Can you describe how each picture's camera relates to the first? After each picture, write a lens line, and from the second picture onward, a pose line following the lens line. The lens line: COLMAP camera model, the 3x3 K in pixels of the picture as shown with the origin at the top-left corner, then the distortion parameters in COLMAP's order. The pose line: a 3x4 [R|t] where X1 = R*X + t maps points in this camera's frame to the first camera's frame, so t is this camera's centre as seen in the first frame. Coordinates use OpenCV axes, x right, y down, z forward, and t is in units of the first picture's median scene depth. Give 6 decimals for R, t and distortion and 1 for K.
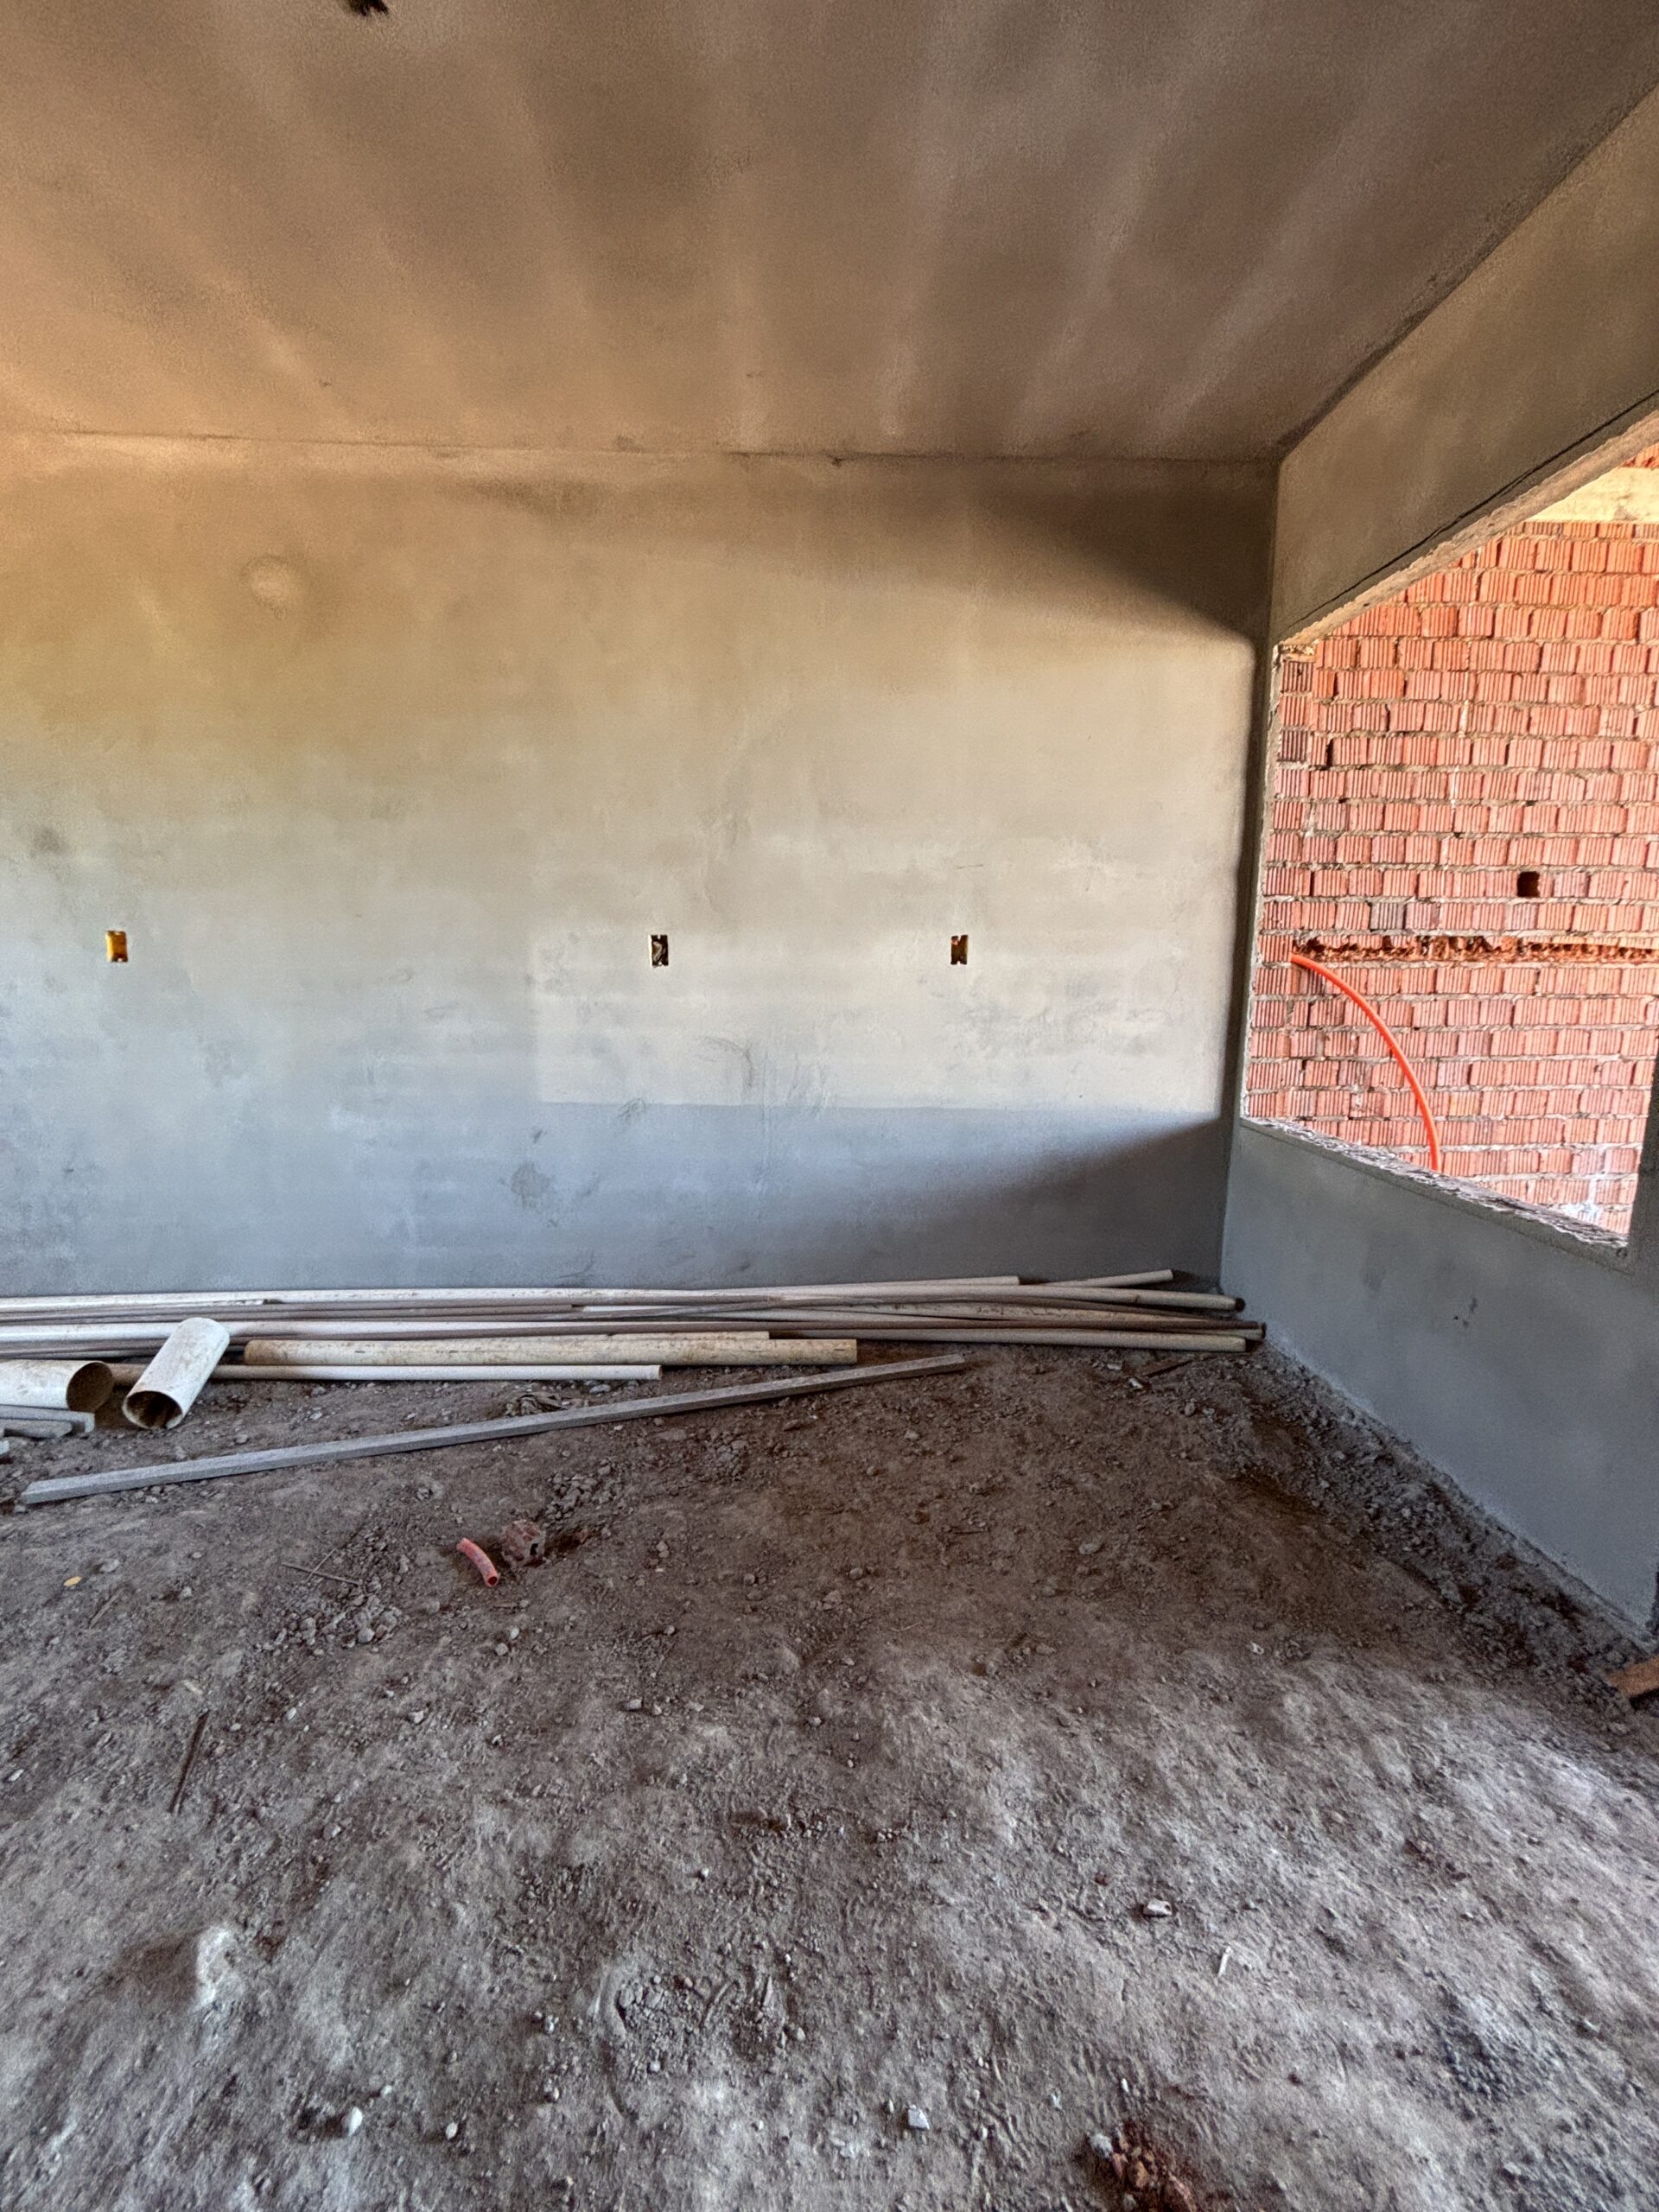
lens RADIAL K [[884.7, 0, 829.5], [0, 884.7, 1106.0], [0, 0, 1]] dist [0.002332, 0.000011]
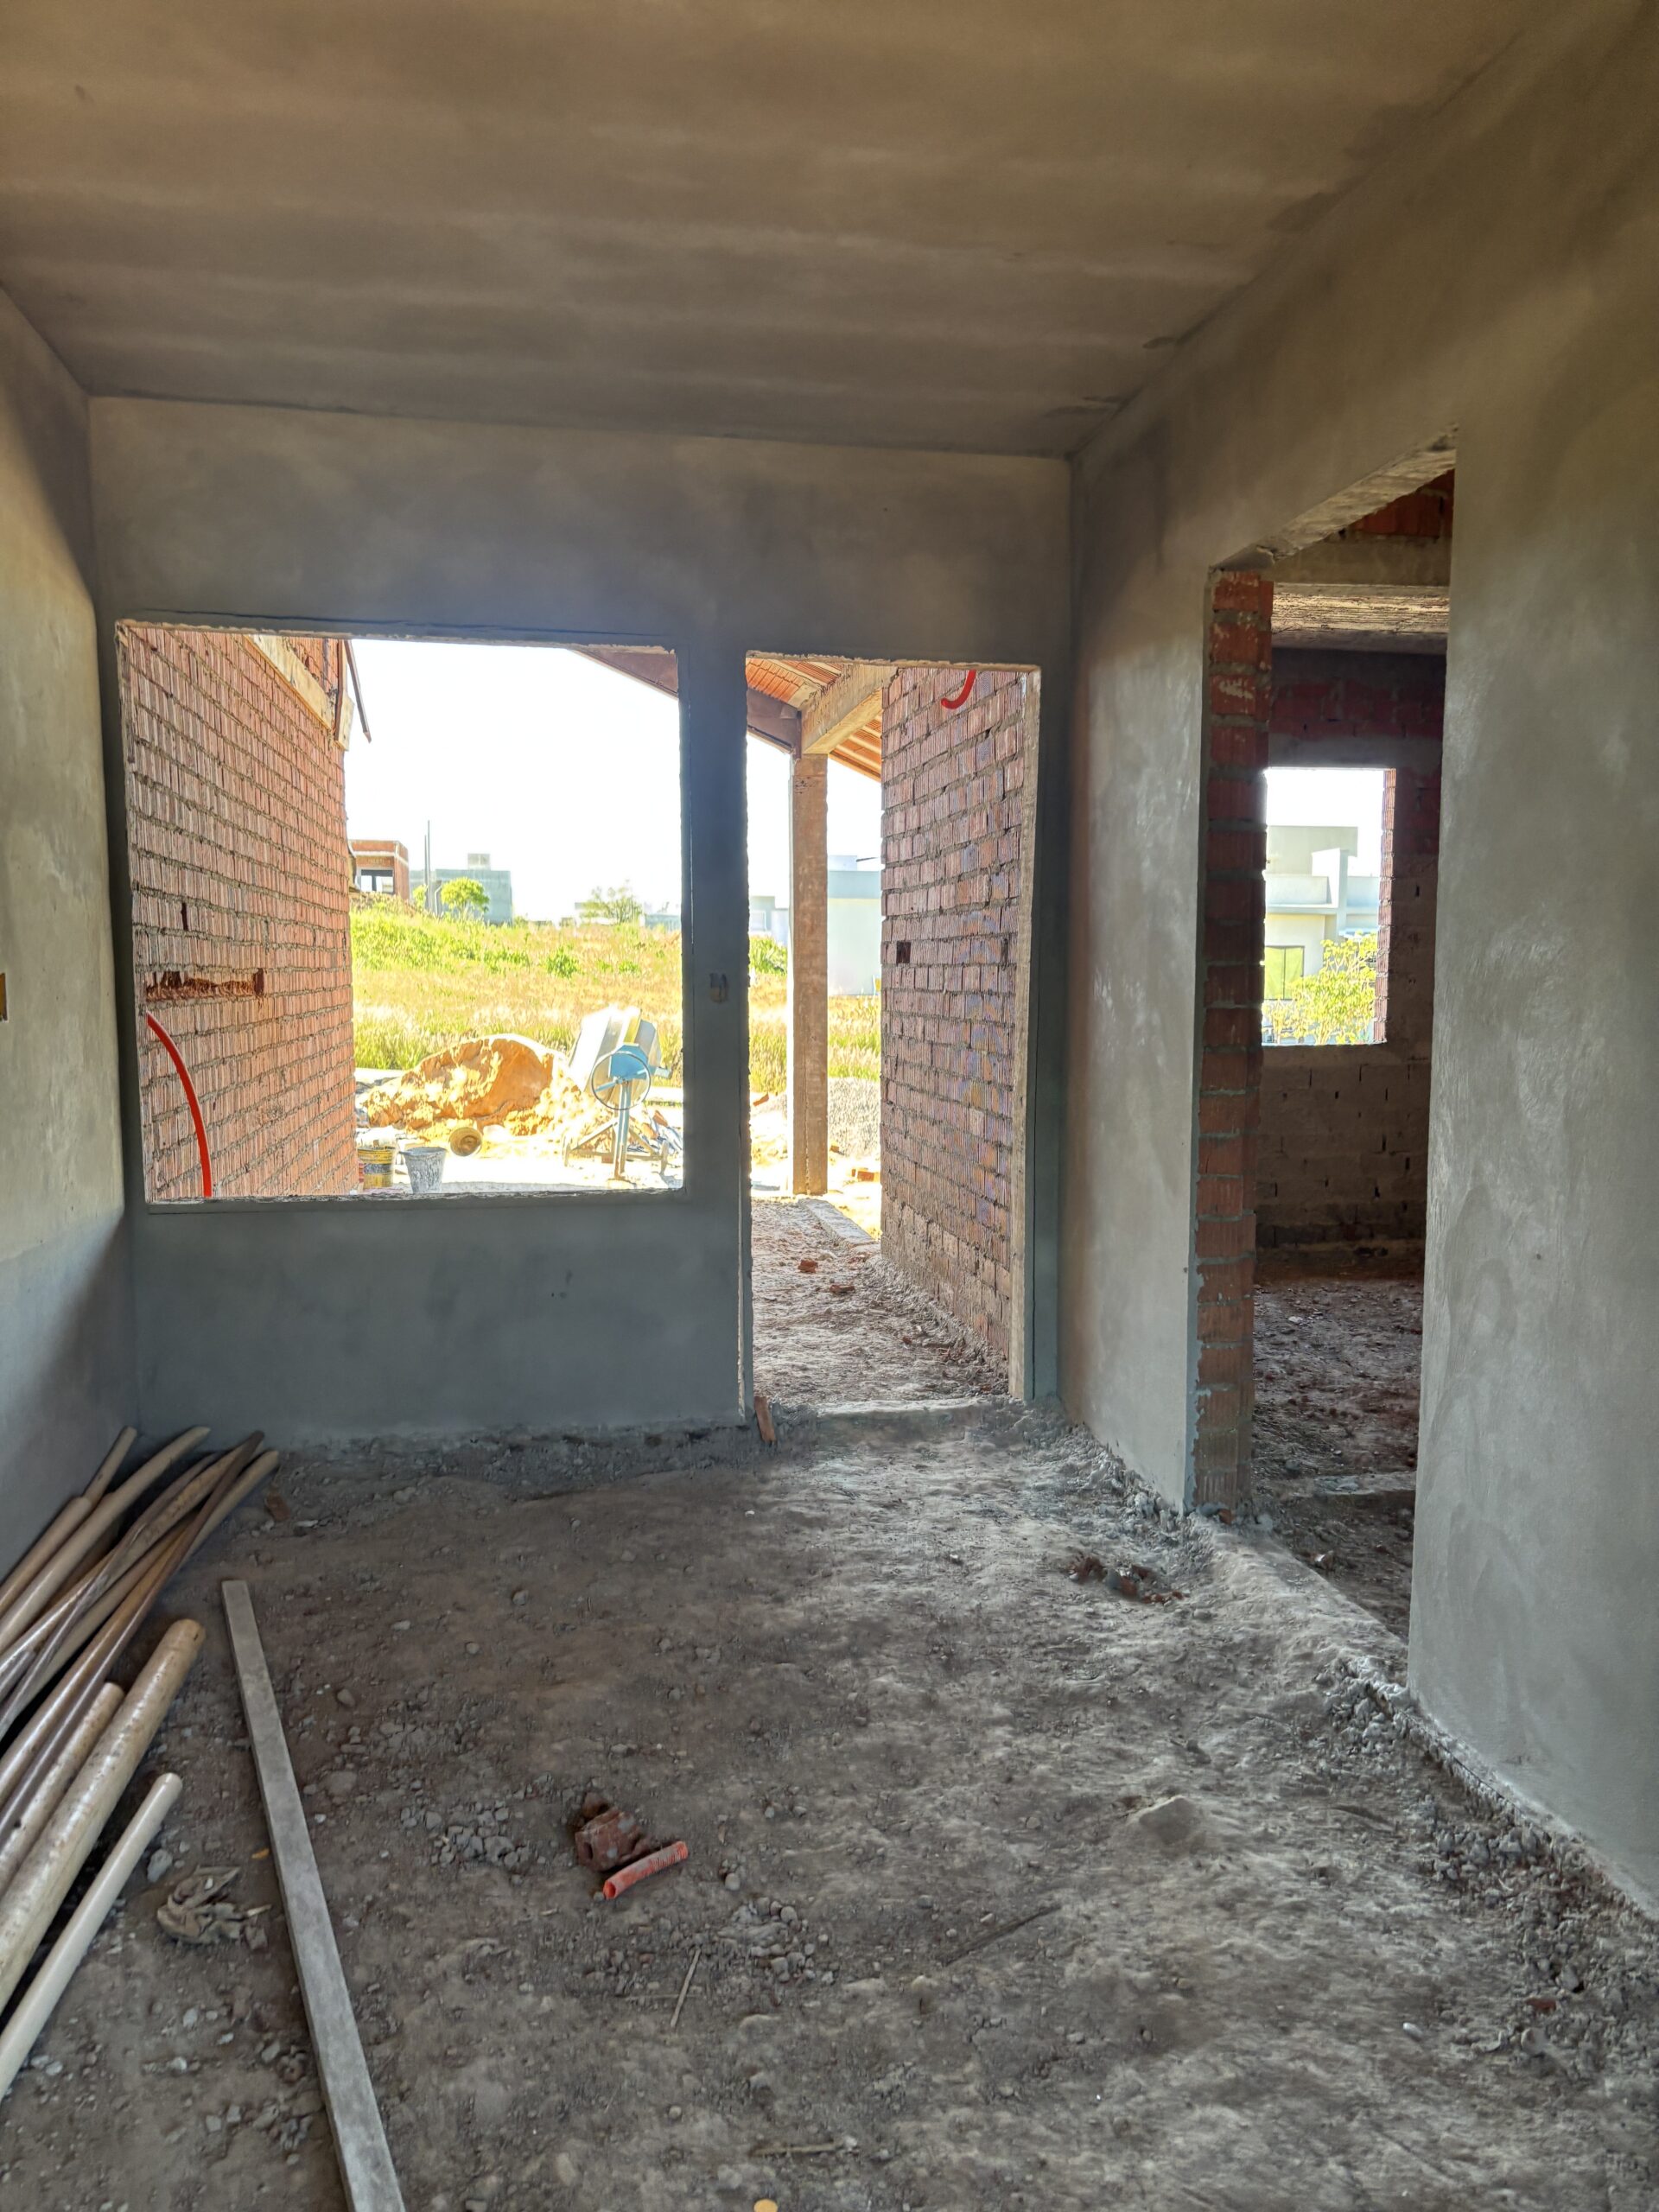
lens RADIAL K [[1679.4, 0, 847.7], [0, 1679.4, 1132.8], [0, 0, 1]] dist [-0.001755, -0.003551]
pose [[-0.139704, -0.102275, 0.984897, -1.471038], [0.160672, 0.979129, 0.124466, -0.179828], [-0.977071, 0.175634, -0.120355, 0.788555]]
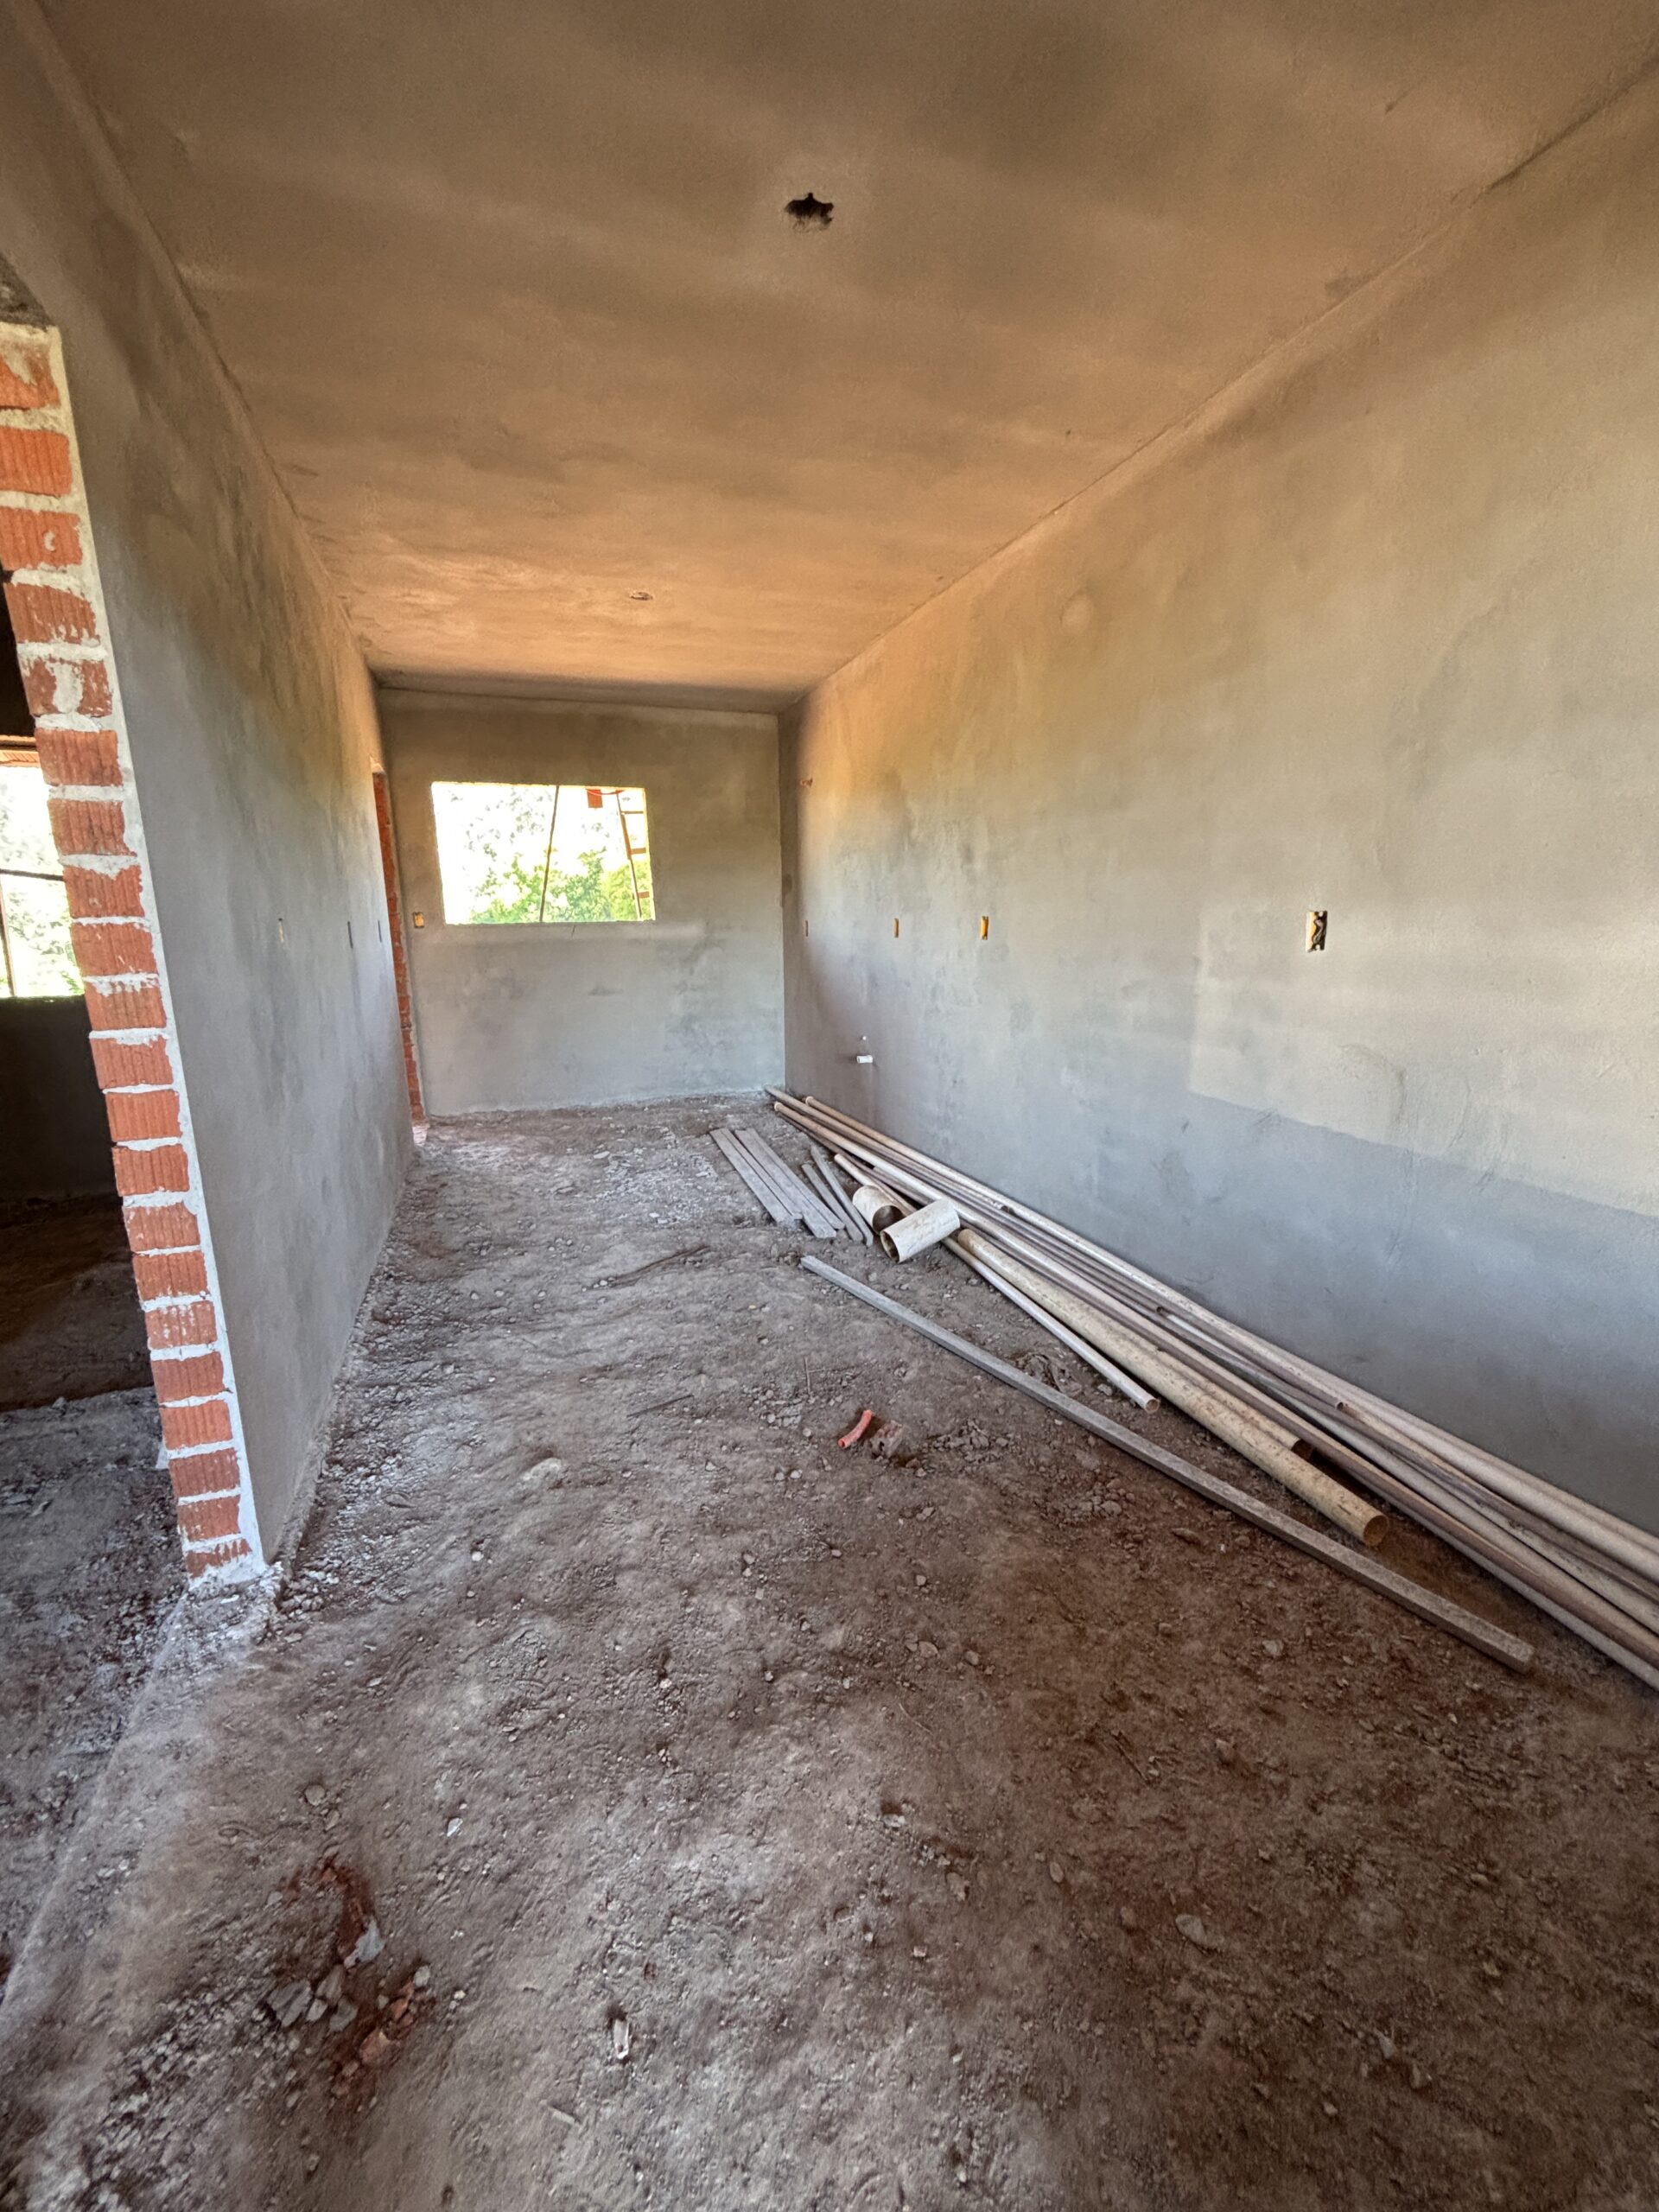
lens RADIAL K [[887.9, 0, 829.5], [0, 887.9, 1106.0], [0, 0, 1]] dist [-0.000798, -0.000099]
pose [[0.302260, 0.188047, -0.934493, 0.604076], [-0.140823, 0.978400, 0.151334, -0.107370], [0.942766, 0.085856, 0.322213, 0.452010]]
